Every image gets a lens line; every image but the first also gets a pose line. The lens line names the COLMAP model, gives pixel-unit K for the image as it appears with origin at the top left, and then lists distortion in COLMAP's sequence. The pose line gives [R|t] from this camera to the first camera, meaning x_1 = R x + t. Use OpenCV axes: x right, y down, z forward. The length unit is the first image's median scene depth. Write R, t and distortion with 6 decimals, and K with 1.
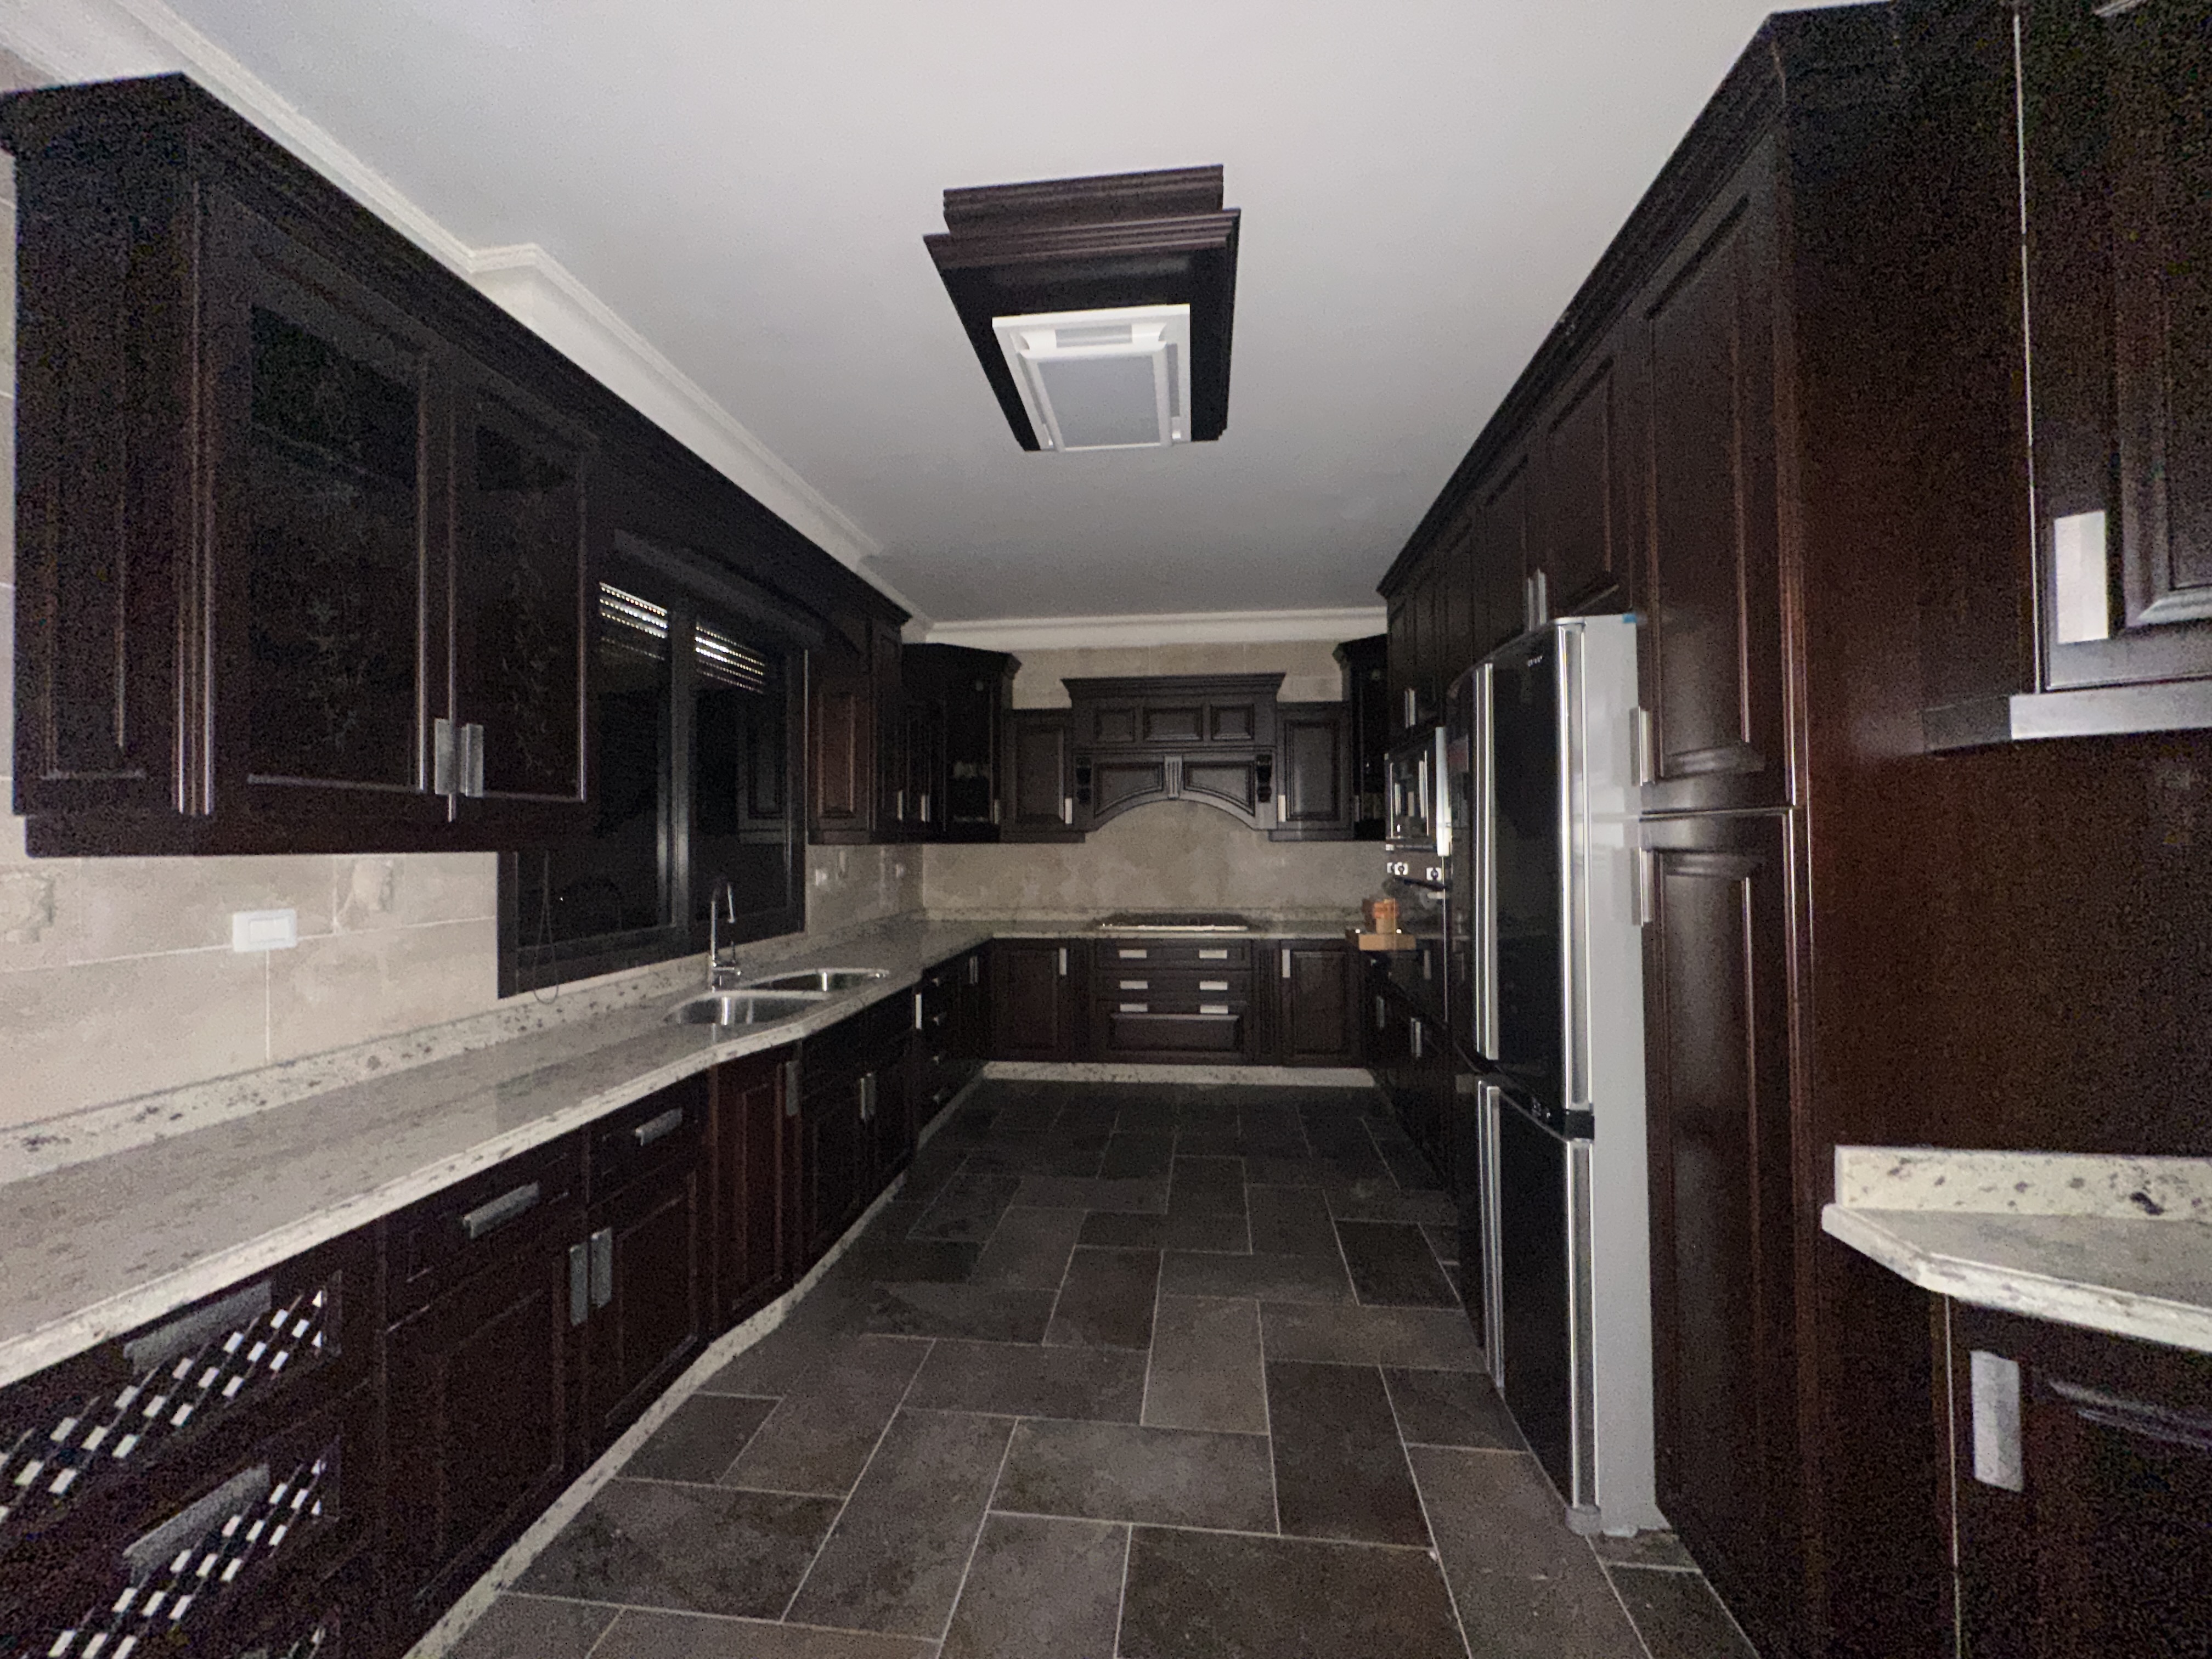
lens RADIAL K [[884.6, 0, 1106.0], [0, 884.6, 829.5], [0, 0, 1]] dist [0.000535, 0.000655]
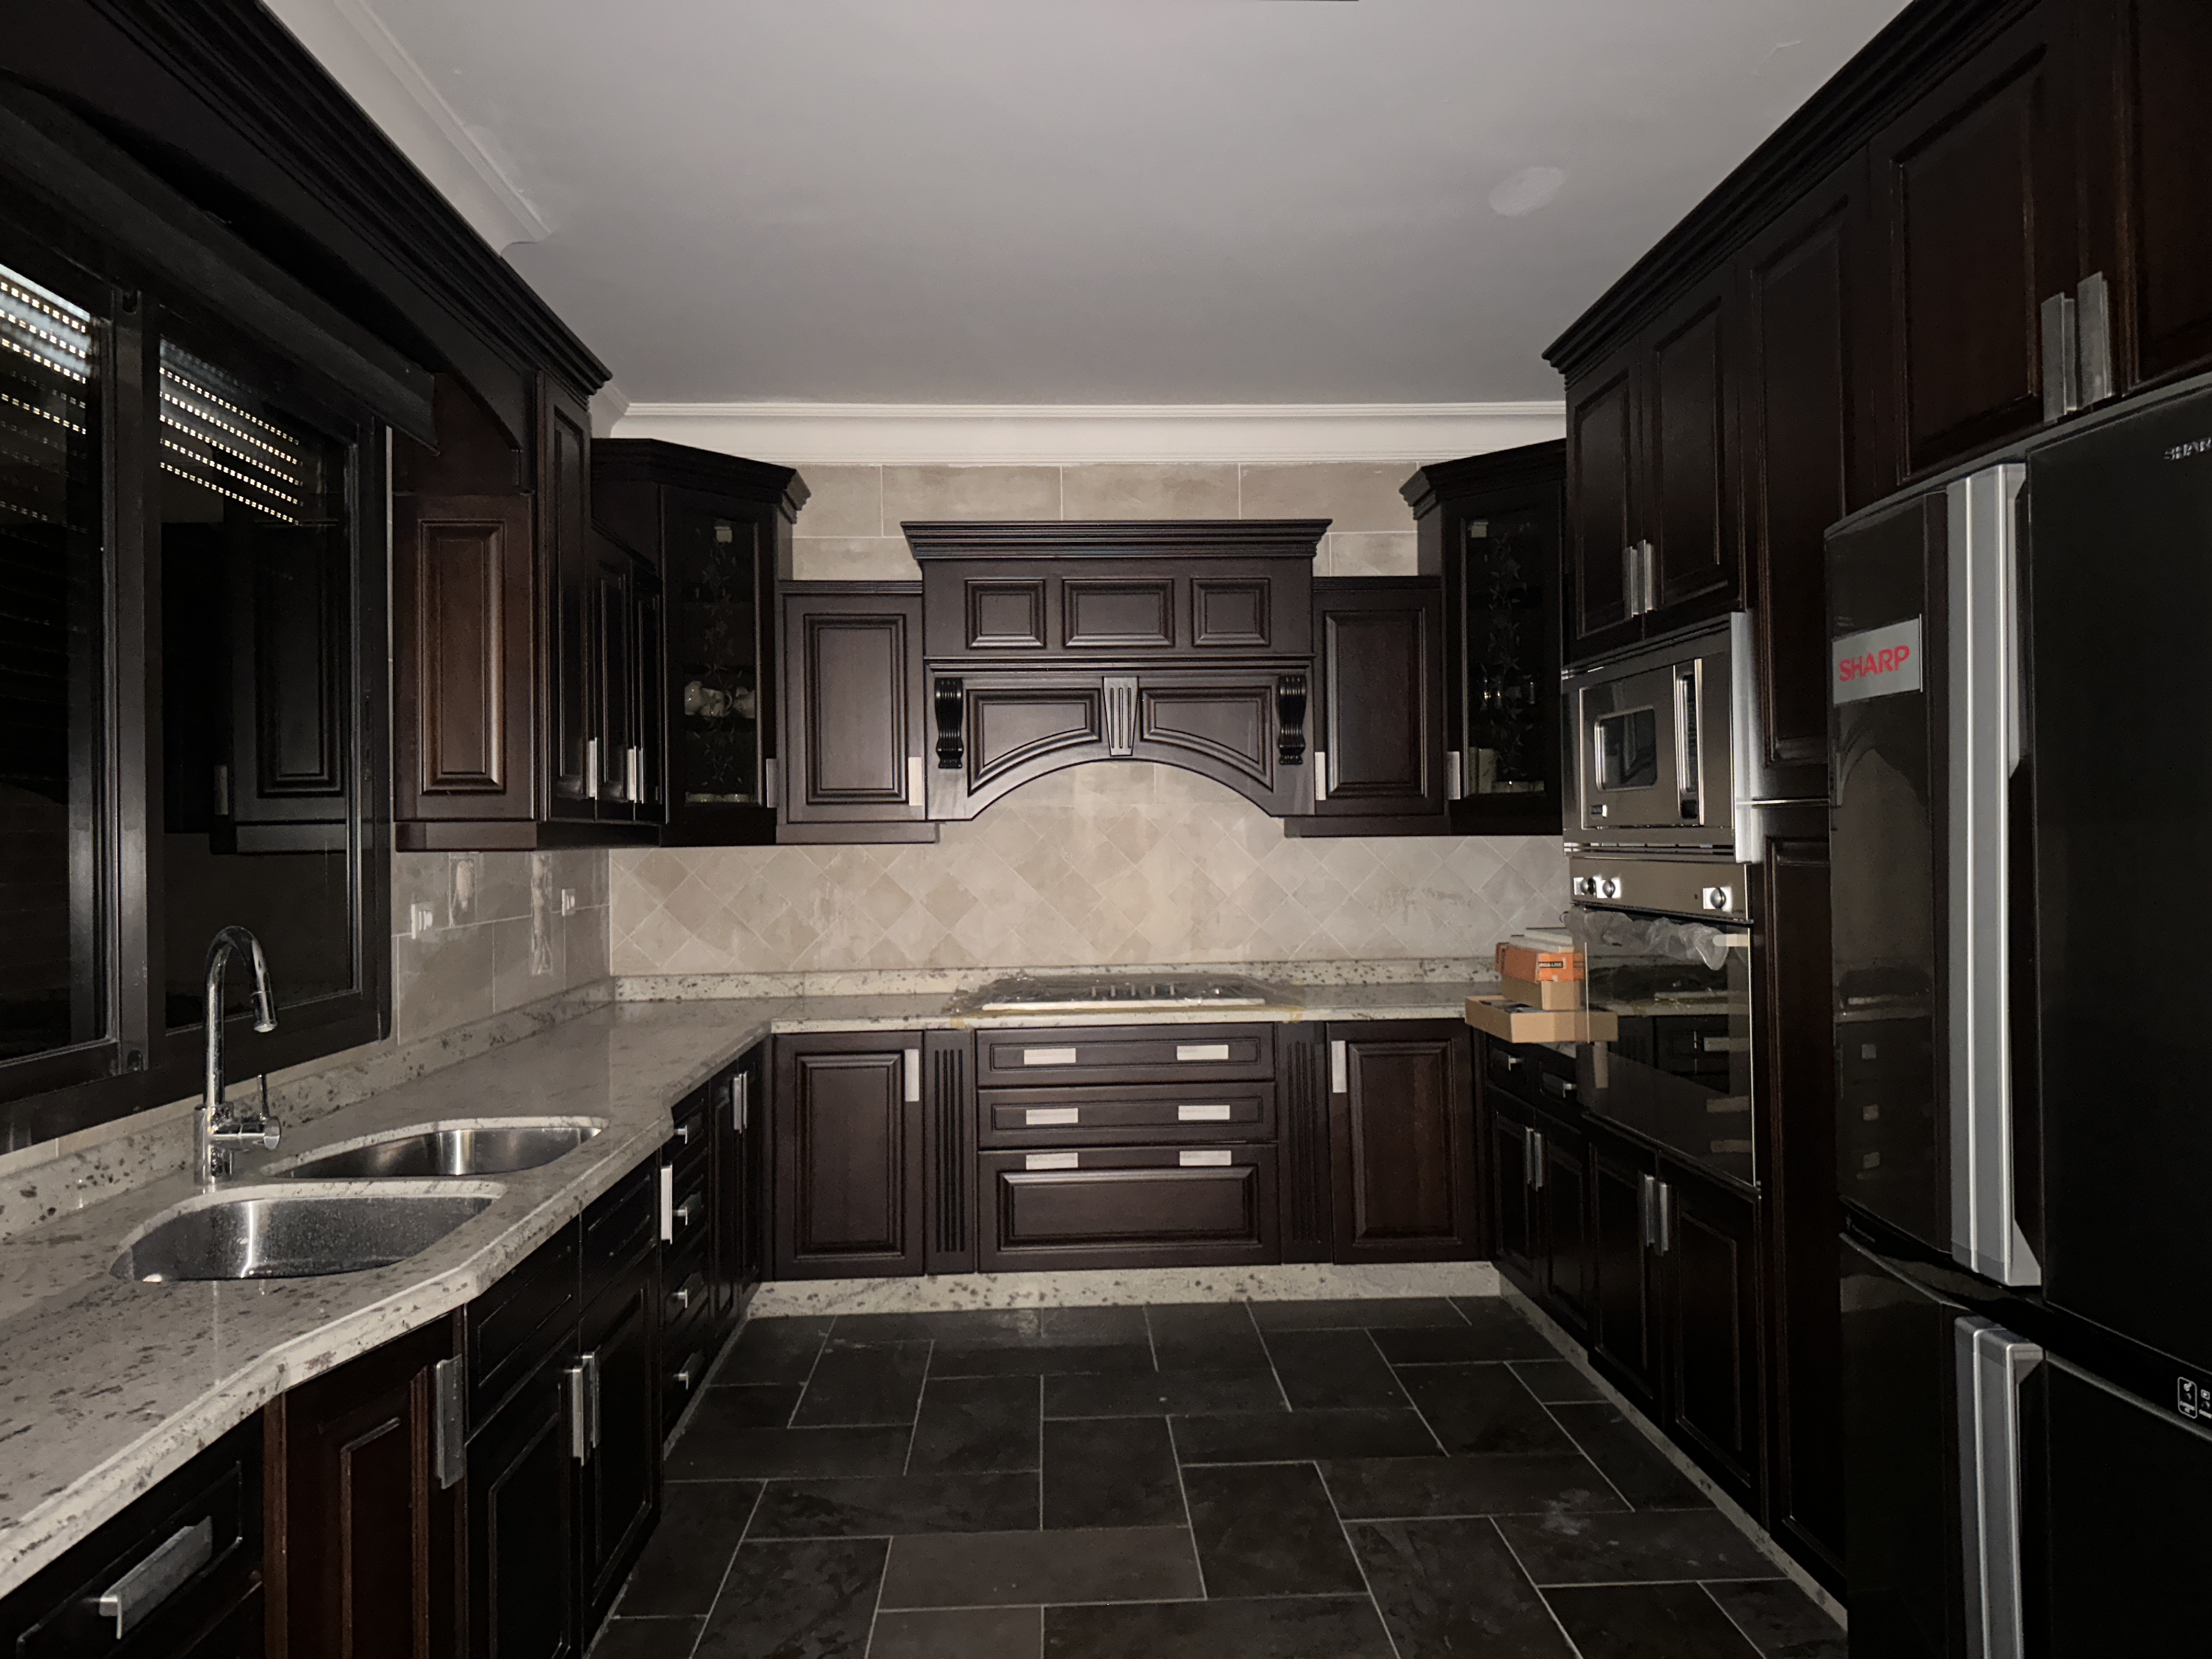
lens RADIAL K [[1544.6, 0, 1106.0], [0, 1544.6, 829.5], [0, 0, 1]] dist [0.168758, -0.266172]
pose [[0.987226, -0.006244, 0.159204, -0.081003], [0.005125, 0.999959, 0.007437, 0.000897], [-0.159244, -0.006526, 0.987218, 0.096377]]
